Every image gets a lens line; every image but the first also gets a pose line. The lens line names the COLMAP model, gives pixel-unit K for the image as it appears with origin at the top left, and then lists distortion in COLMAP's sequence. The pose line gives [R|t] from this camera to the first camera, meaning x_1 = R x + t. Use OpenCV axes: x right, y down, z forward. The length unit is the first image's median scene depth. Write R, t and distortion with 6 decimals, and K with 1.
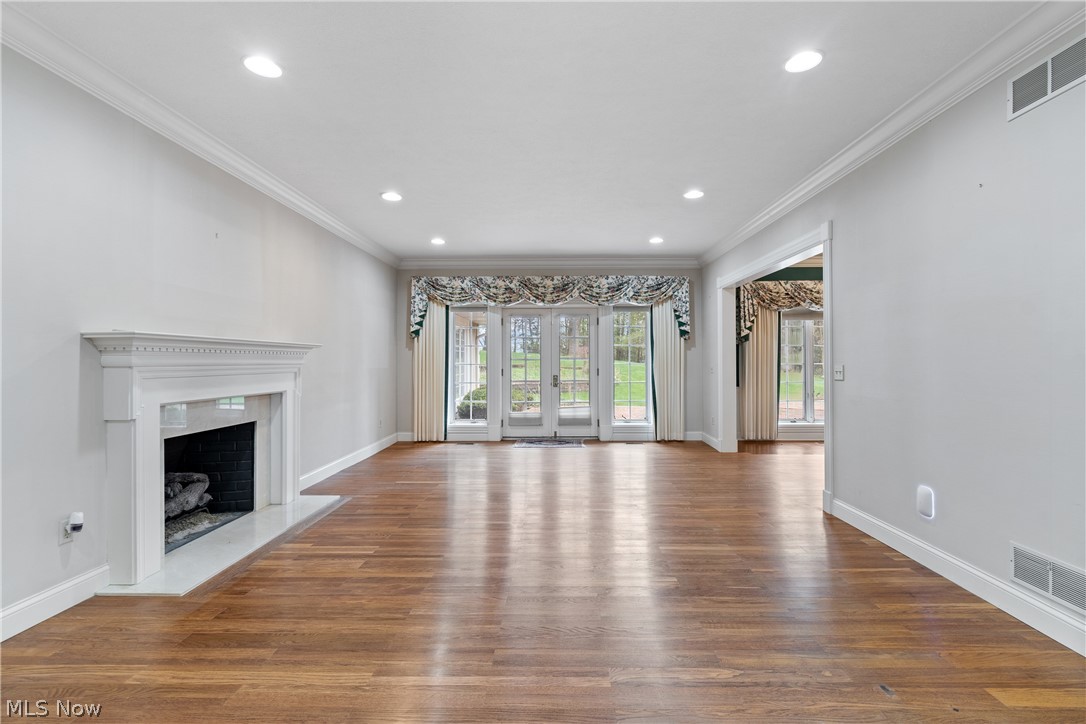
lens RADIAL K [[478.8, 0, 547.1], [0, 478.8, 362.5], [0, 0, 1]] dist [0.004234, -0.000480]
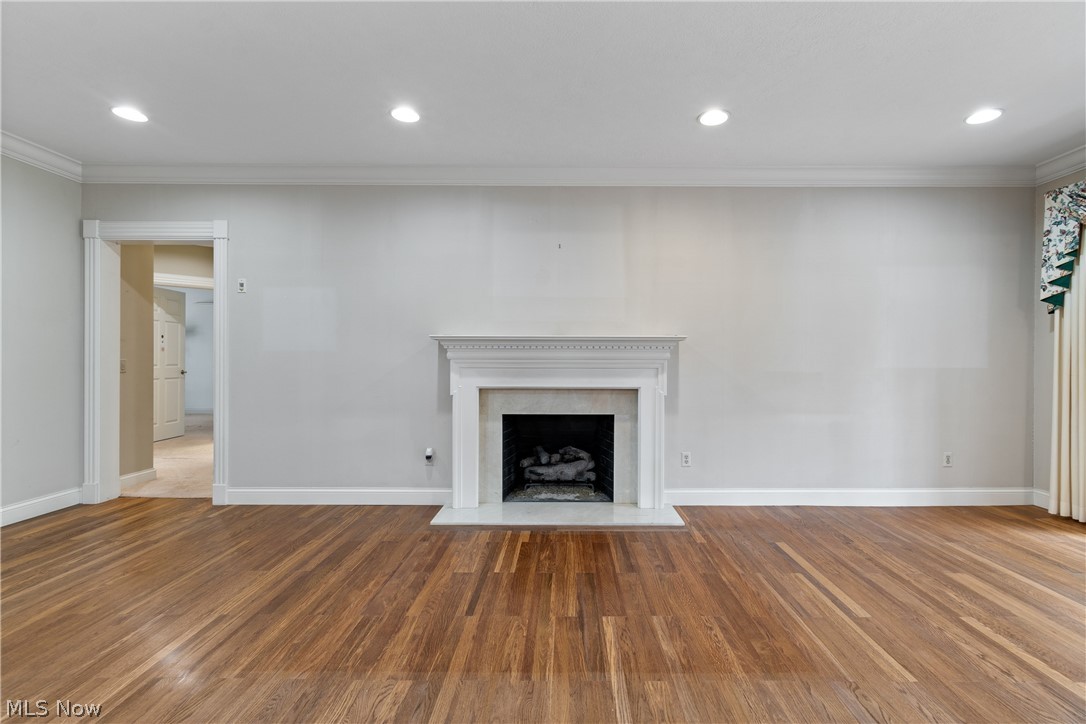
lens RADIAL K [[478.8, 0, 548.8], [0, 478.8, 355.9], [0, 0, 1]] dist [0.004234, -0.000480]
pose [[0.030324, 0.001326, -0.999539, 0.402494], [-0.003636, 0.999993, 0.001216, -0.003658], [0.999534, 0.003597, 0.030329, 0.821528]]
